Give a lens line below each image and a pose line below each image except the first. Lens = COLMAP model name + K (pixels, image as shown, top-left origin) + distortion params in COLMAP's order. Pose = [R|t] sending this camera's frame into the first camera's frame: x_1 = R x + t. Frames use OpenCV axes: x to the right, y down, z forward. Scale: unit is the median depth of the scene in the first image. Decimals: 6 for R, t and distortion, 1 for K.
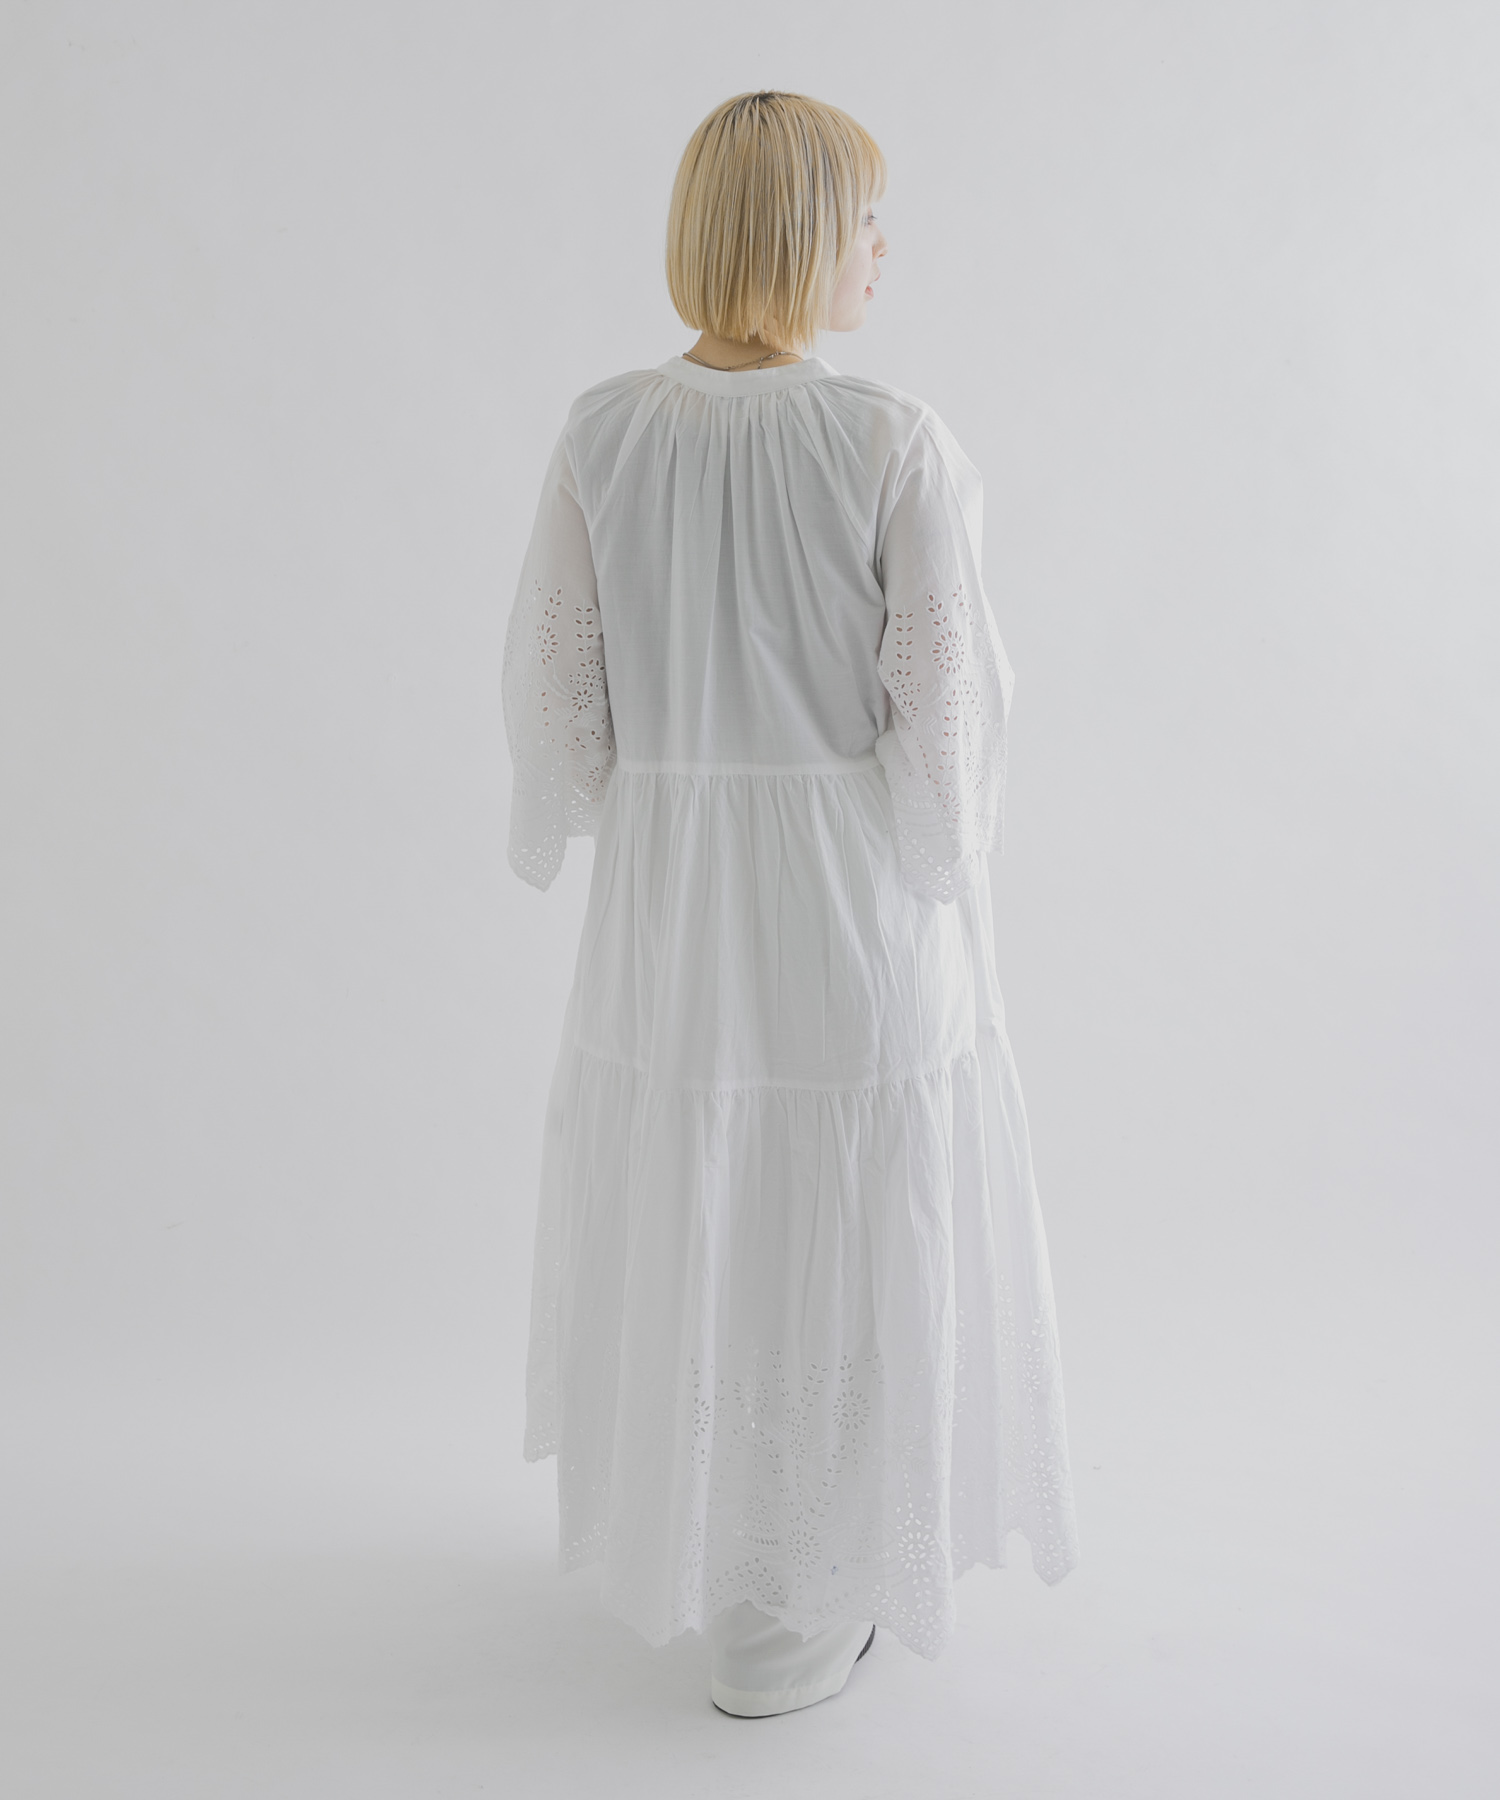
lens RADIAL K [[2189.9, 0, 750.0], [0, 2189.9, 900.0], [0, 0, 1]] dist [0.001492, 0.000548]
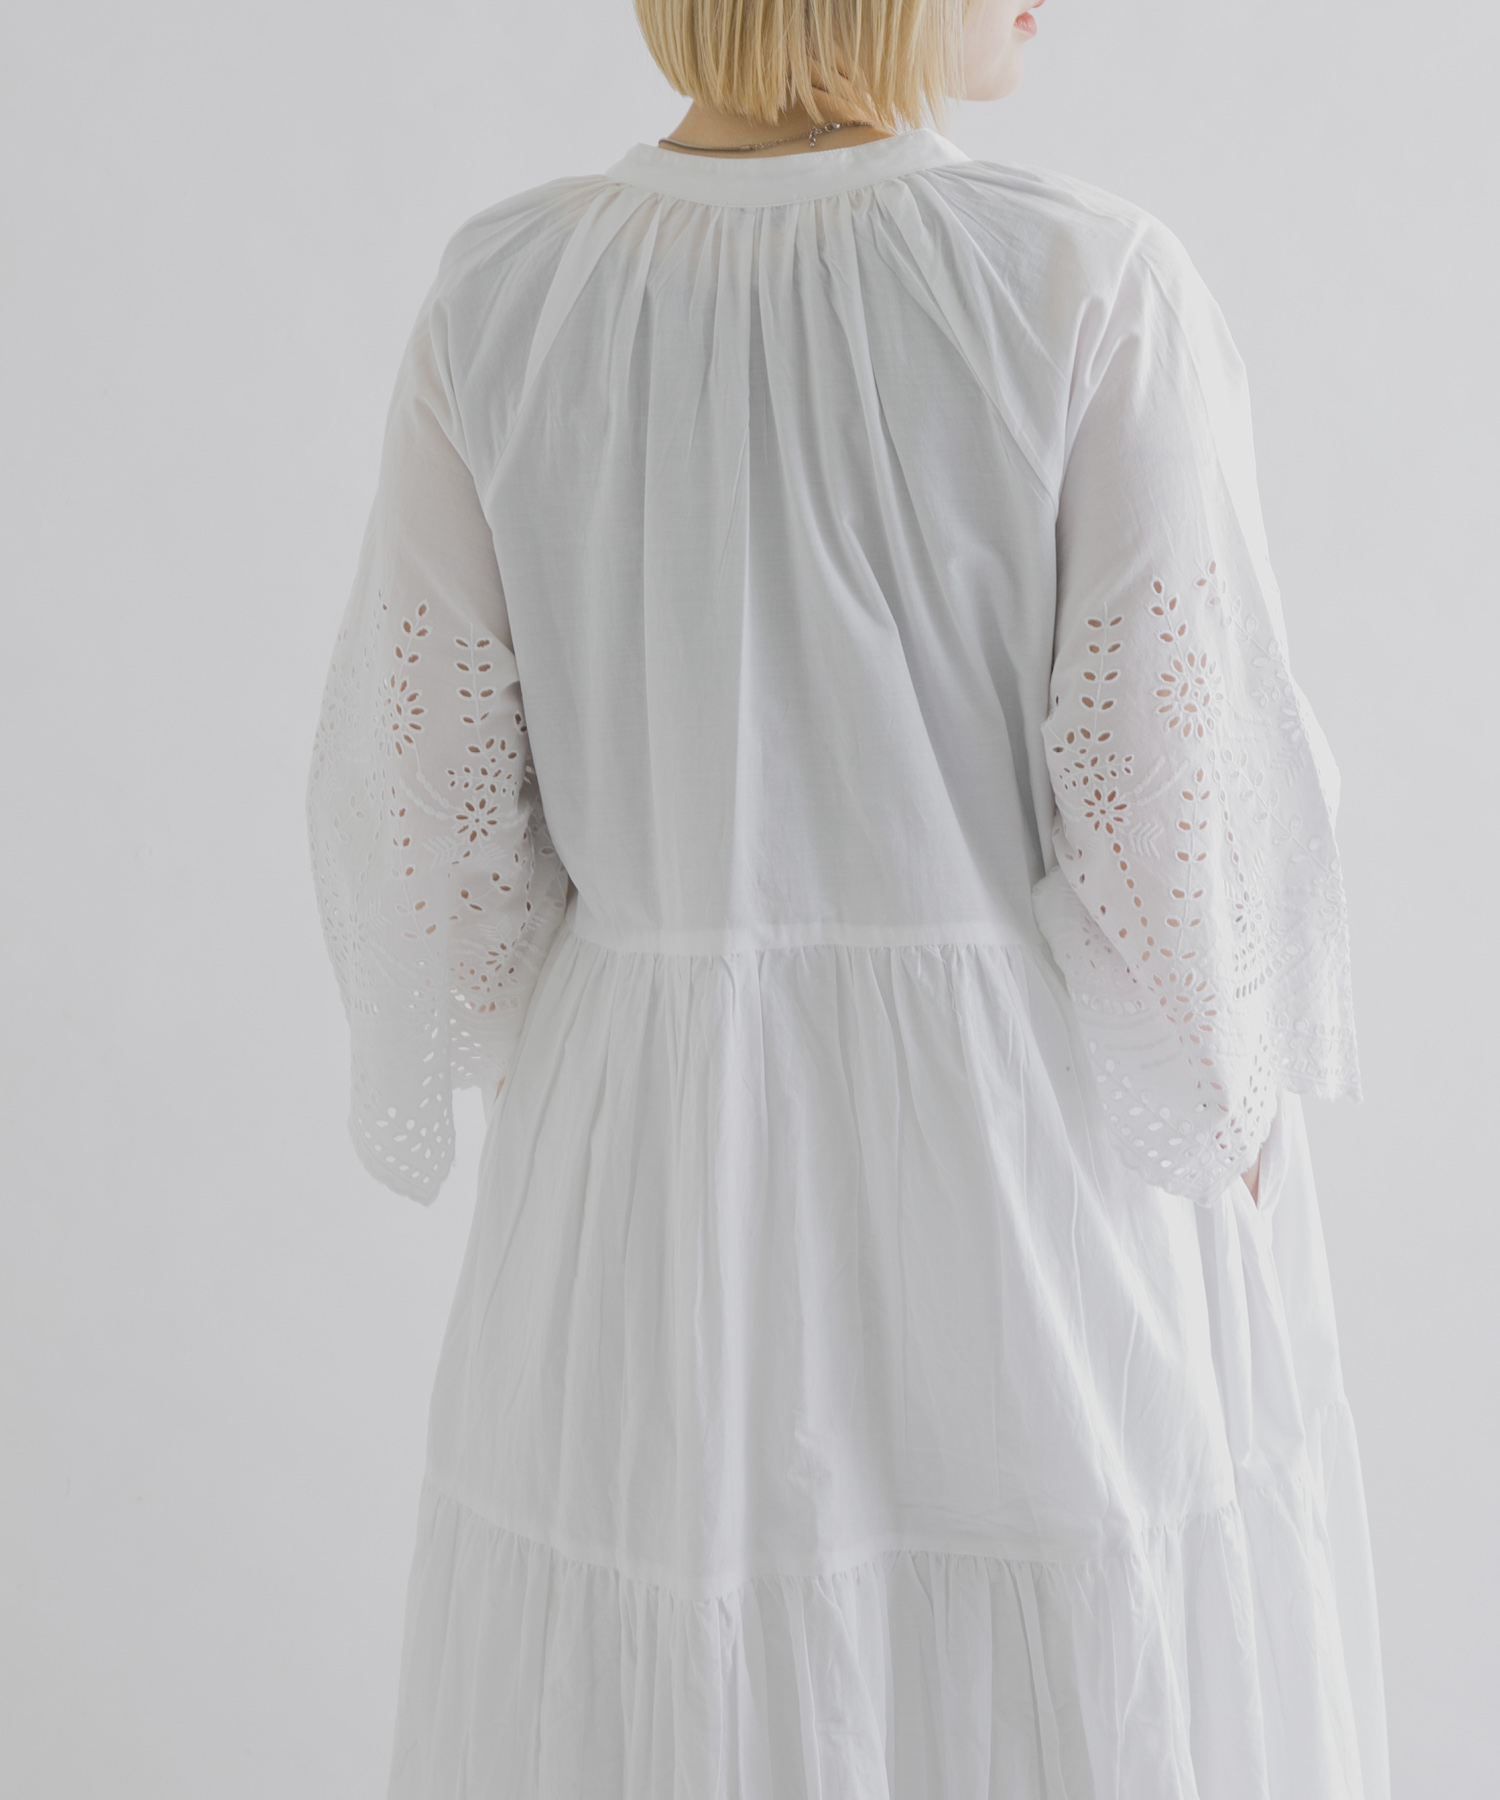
lens RADIAL K [[3106.8, 0, 750.0], [0, 3106.8, 900.0], [0, 0, 1]] dist [0.324515, -6.814764]
pose [[0.998544, -0.039469, 0.036765, -0.043049], [0.041926, 0.996760, -0.068635, -0.019869], [-0.033937, 0.070076, 0.996964, 0.287043]]
